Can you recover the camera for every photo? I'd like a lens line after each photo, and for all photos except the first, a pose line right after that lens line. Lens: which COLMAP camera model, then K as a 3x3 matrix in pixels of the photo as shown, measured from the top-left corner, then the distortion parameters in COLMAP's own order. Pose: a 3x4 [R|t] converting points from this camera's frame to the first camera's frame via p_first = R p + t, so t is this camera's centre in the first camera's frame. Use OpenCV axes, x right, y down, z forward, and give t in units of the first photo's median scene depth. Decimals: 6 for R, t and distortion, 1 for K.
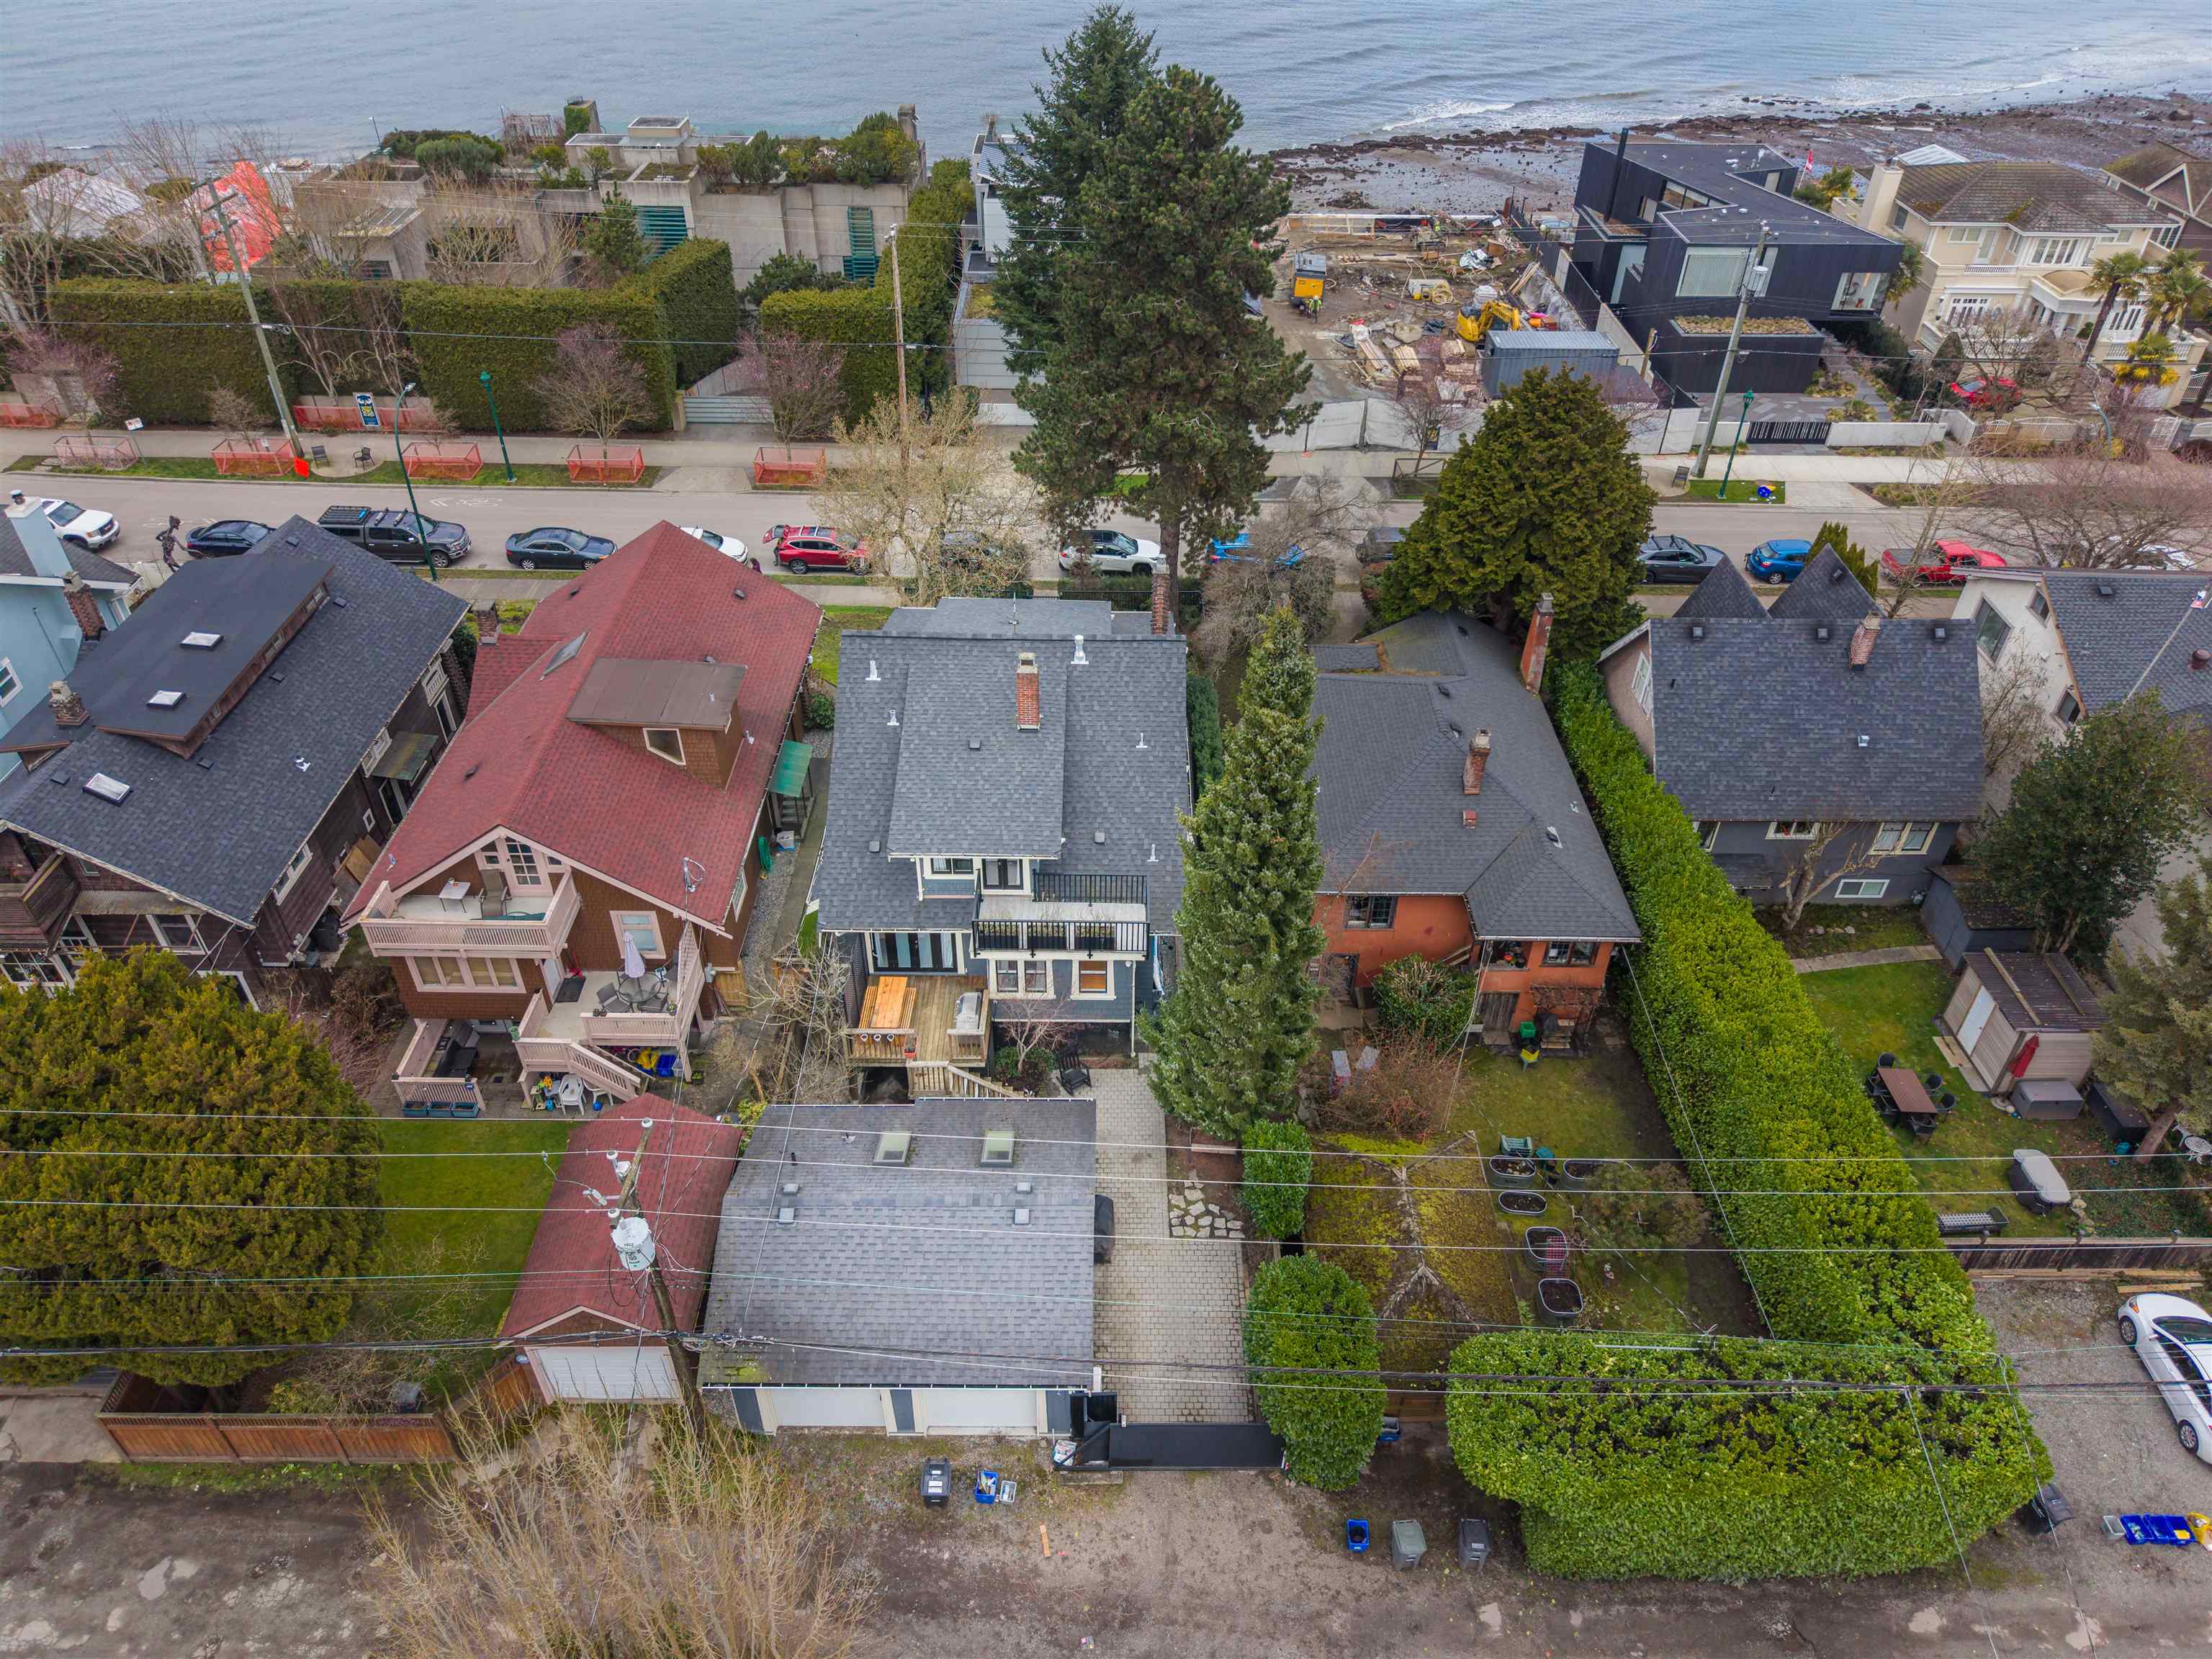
lens RADIAL K [[1465.7, 0, 1110.9], [0, 1465.7, 830.8], [0, 0, 1]] dist [-0.006494, -0.003644]
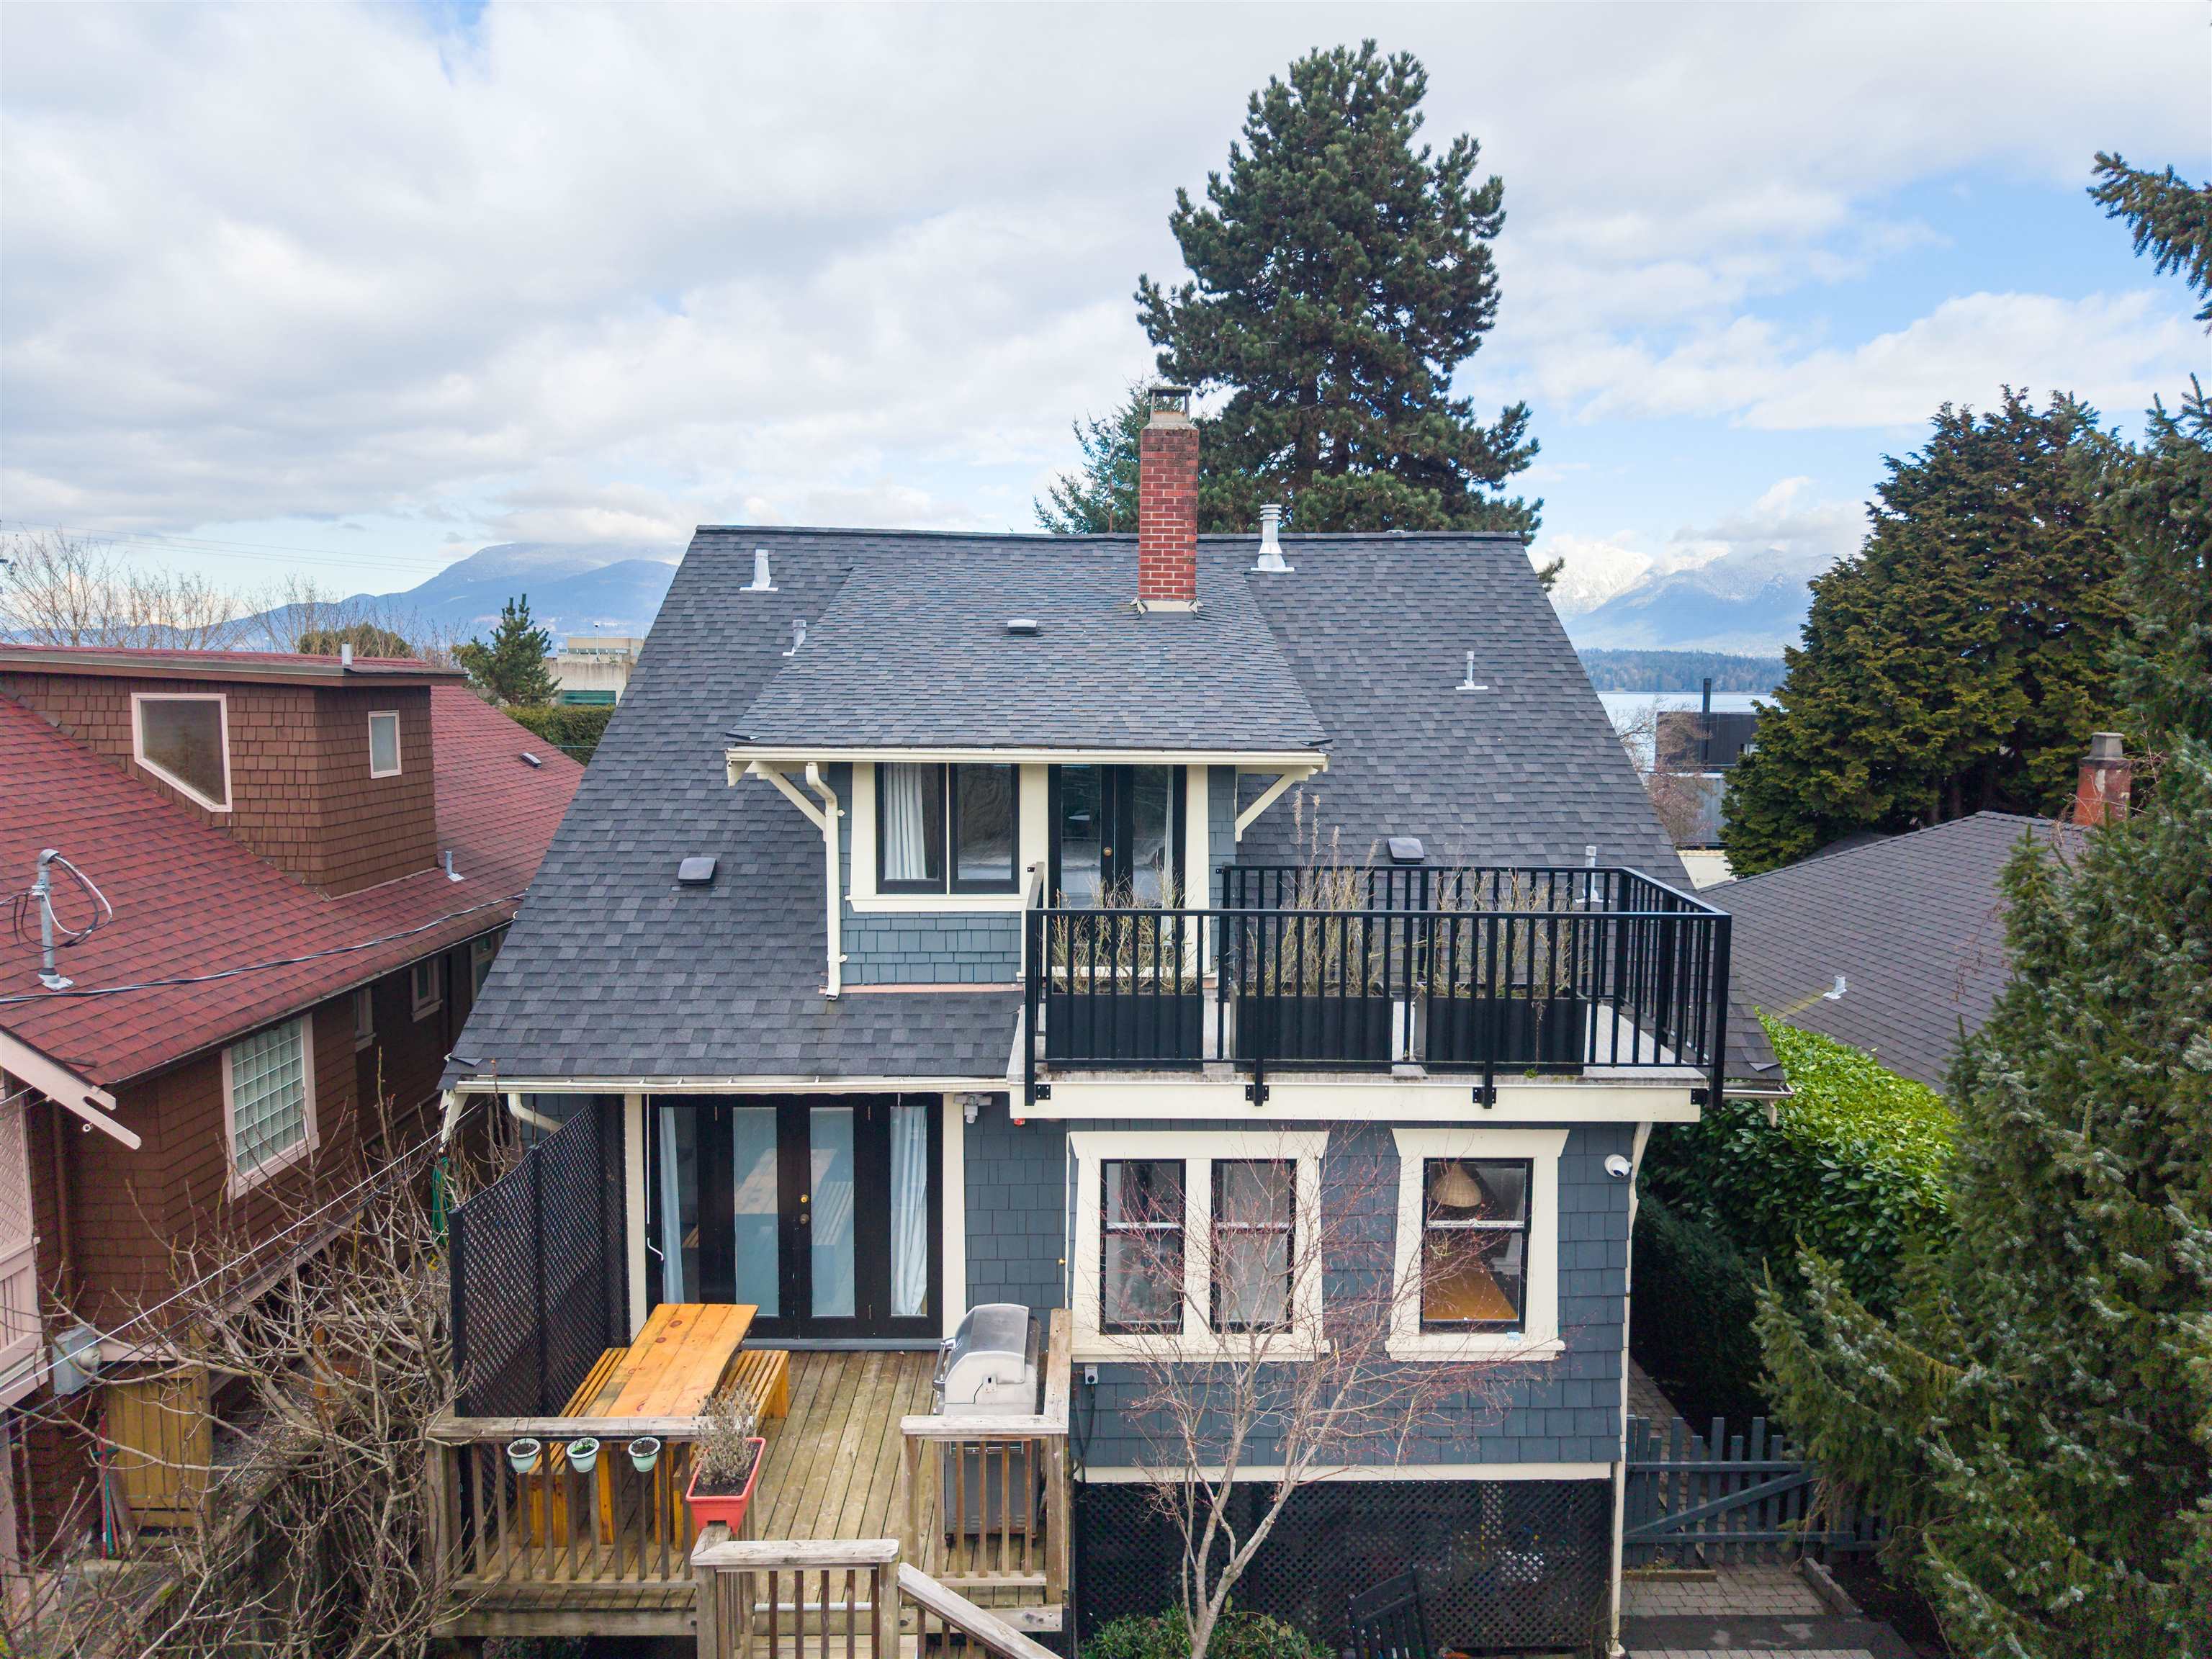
lens RADIAL K [[1465.7, 0, 1092.3], [0, 1465.7, 823.6], [0, 0, 1]] dist [-0.006494, -0.003644]
pose [[0.999871, -0.007672, 0.014126, -0.081990], [0.014162, 0.836172, -0.548284, 0.177213], [-0.007605, 0.548413, 0.836173, 0.737309]]
